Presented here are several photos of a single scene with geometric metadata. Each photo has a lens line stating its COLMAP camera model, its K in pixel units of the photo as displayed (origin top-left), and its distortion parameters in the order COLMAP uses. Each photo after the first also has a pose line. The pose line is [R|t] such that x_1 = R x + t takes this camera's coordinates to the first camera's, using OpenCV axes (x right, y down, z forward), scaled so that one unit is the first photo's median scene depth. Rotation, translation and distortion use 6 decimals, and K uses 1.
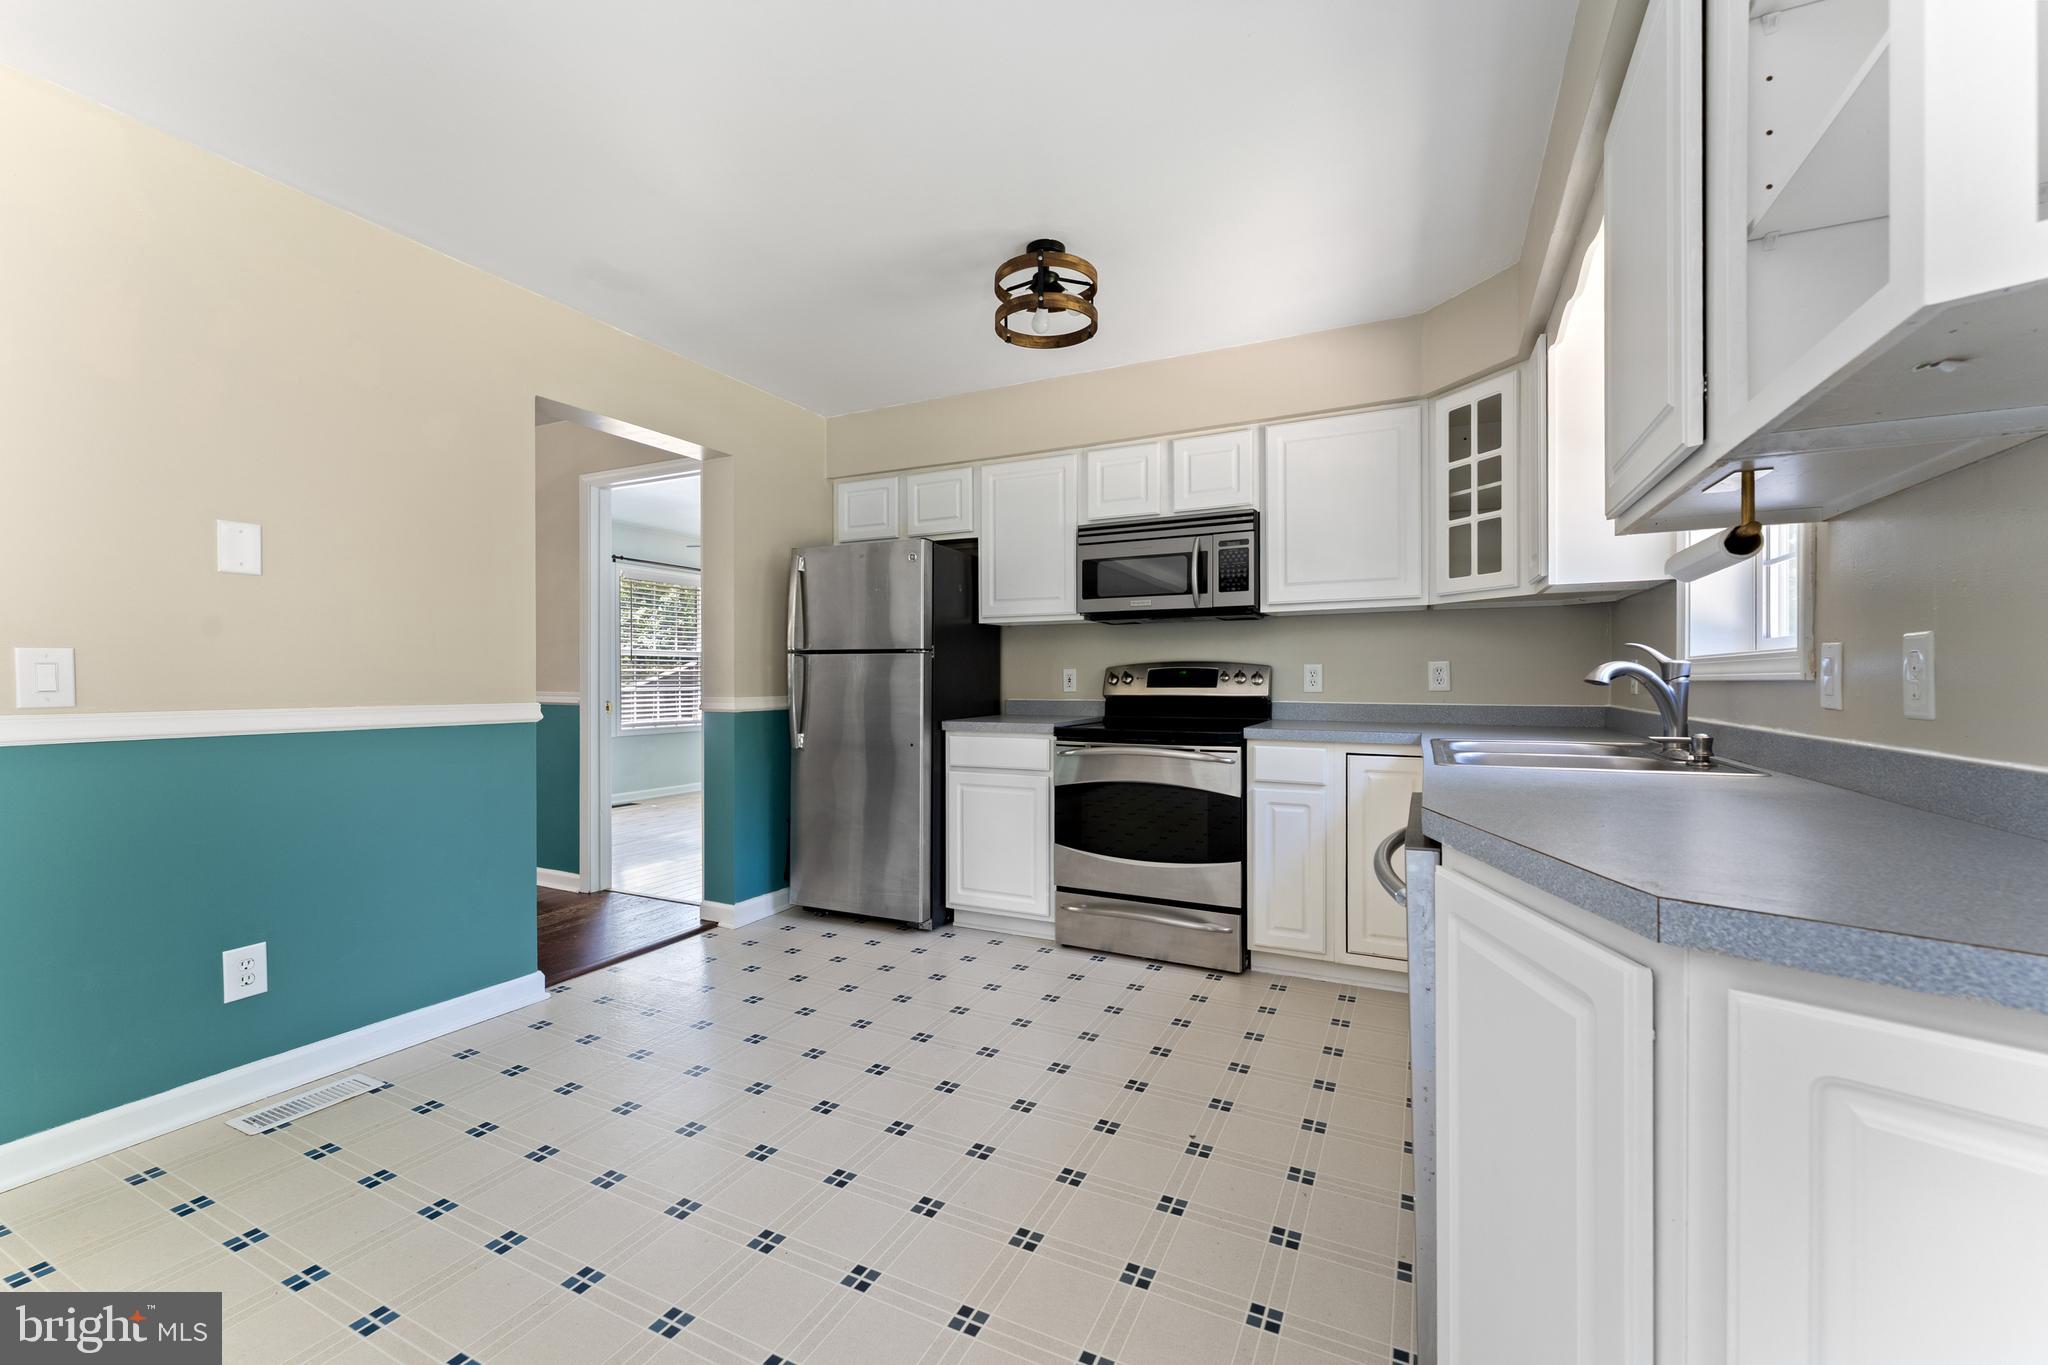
lens RADIAL K [[825.1, 0, 1025.4], [0, 825.1, 689.9], [0, 0, 1]] dist [-0.002334, 0.000662]
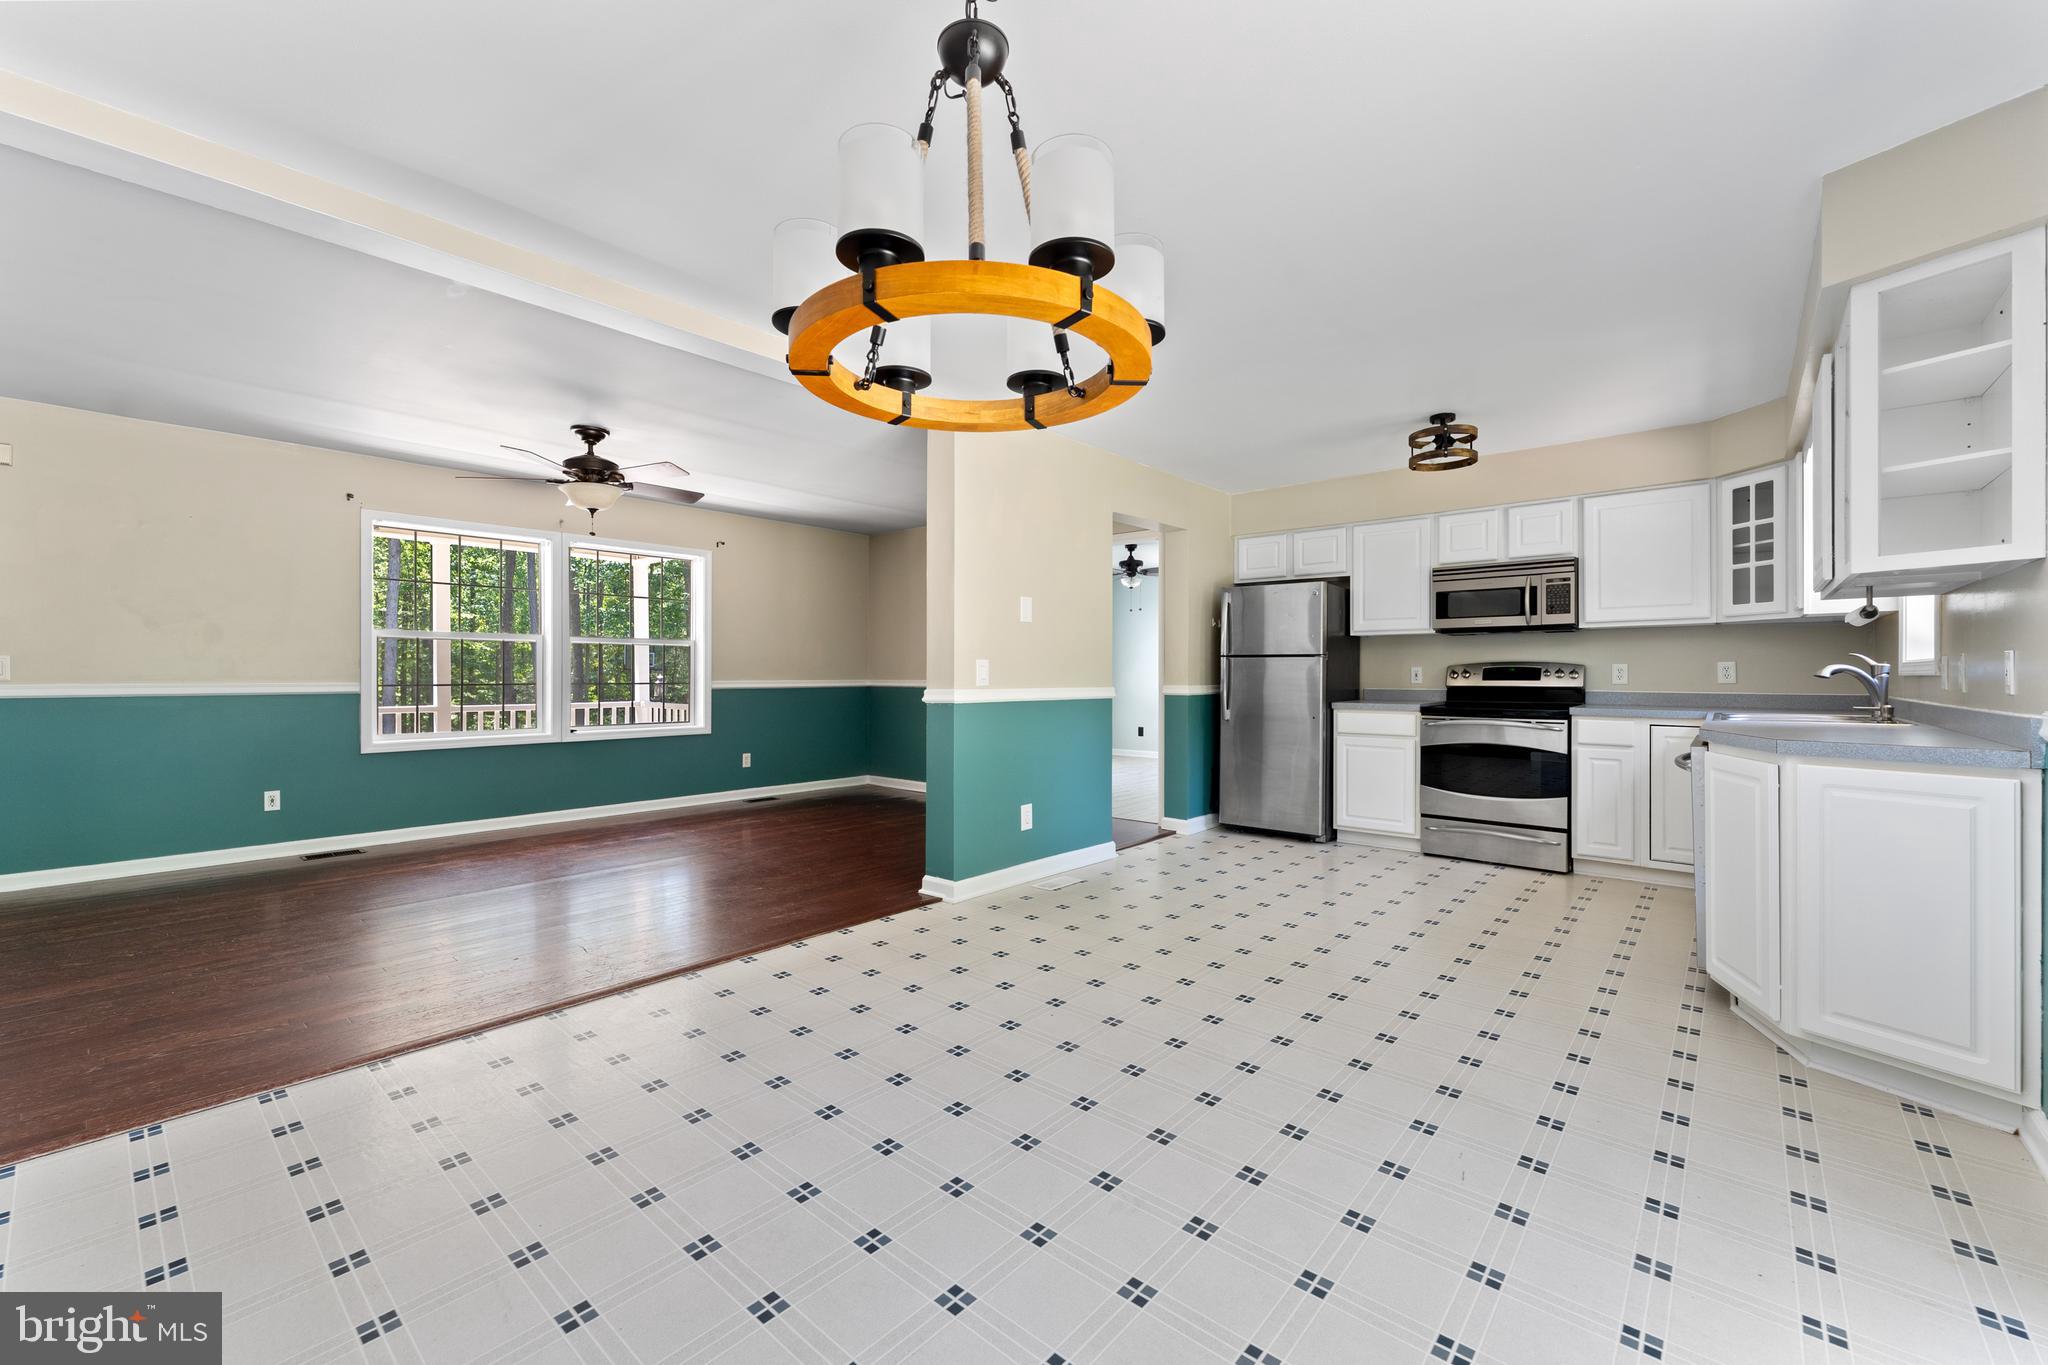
lens RADIAL K [[825.1, 0, 1023.1], [0, 825.1, 677.2], [0, 0, 1]] dist [-0.002334, 0.000662]
pose [[0.965557, 0.002640, -0.260177, -0.277159], [-0.004892, 0.999956, -0.008008, 0.008057], [0.260144, 0.009005, 0.965528, -0.638704]]
